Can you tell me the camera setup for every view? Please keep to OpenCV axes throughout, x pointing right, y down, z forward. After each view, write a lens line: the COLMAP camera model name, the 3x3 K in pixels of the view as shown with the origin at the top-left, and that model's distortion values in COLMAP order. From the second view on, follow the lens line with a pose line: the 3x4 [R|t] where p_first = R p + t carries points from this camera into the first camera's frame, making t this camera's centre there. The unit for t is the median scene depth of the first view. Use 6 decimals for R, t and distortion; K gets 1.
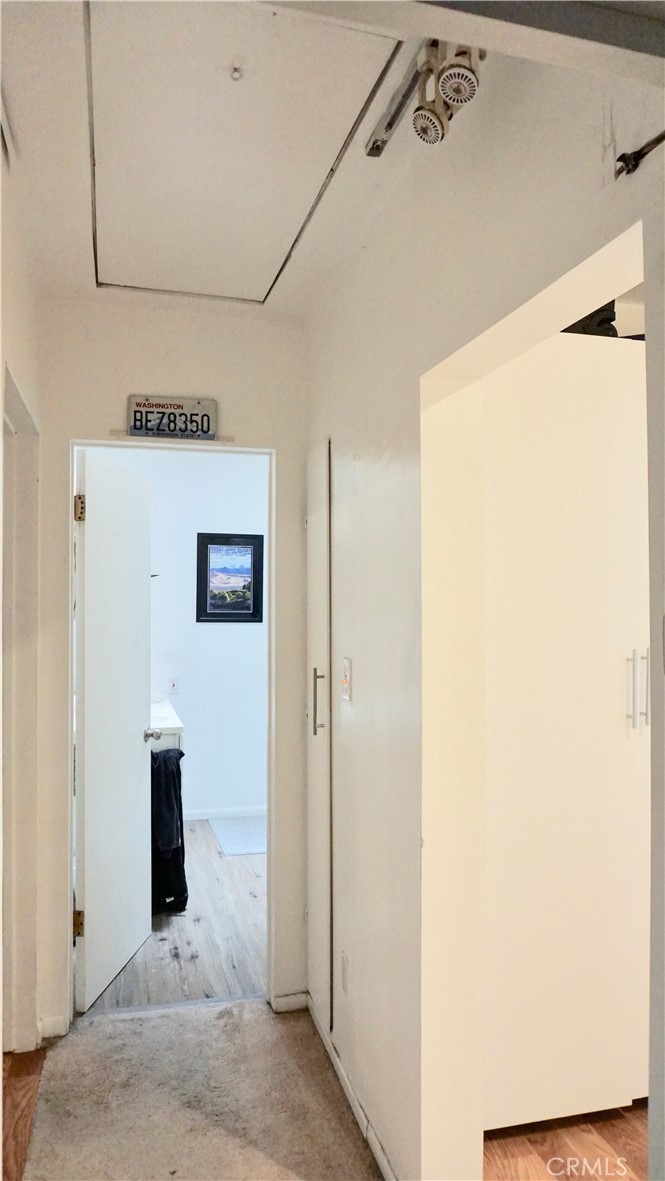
lens RADIAL K [[787.3, 0, 333.6], [0, 787.3, 595.5], [0, 0, 1]] dist [-0.048741, 0.019951]
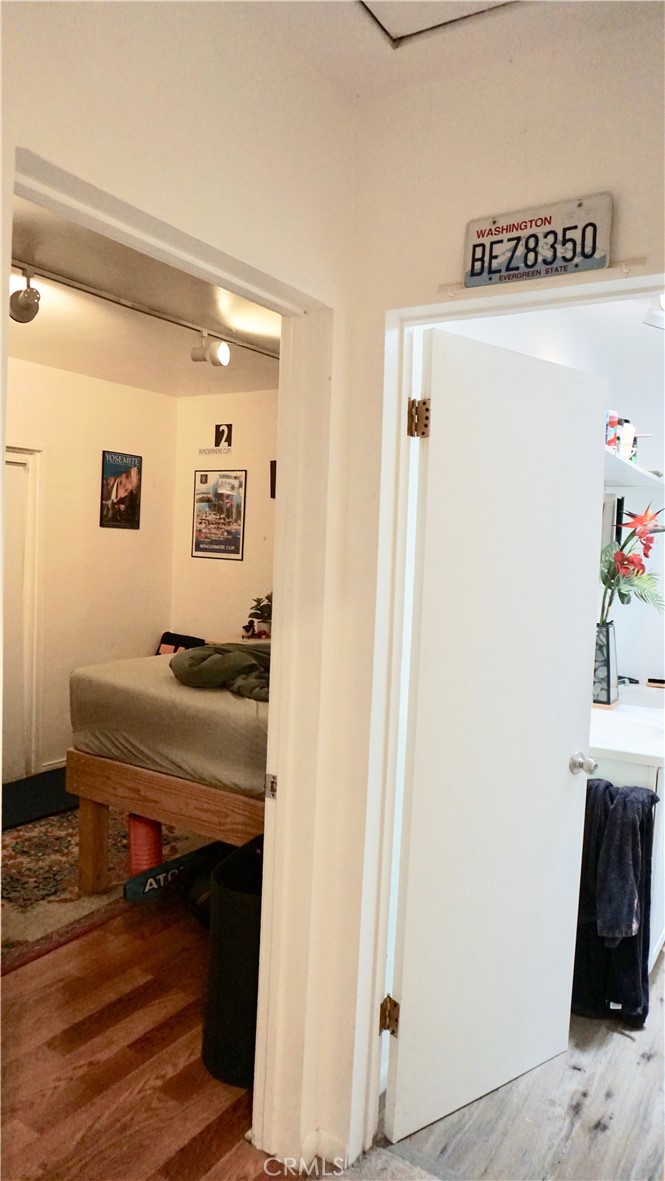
lens RADIAL K [[787.3, 0, 336.9], [0, 787.3, 586.7], [0, 0, 1]] dist [-0.048741, 0.019951]
pose [[0.676008, 0.063651, -0.734140, 0.129580], [-0.030752, 0.997831, 0.058196, -0.005878], [0.736252, -0.016765, 0.676499, 0.506180]]
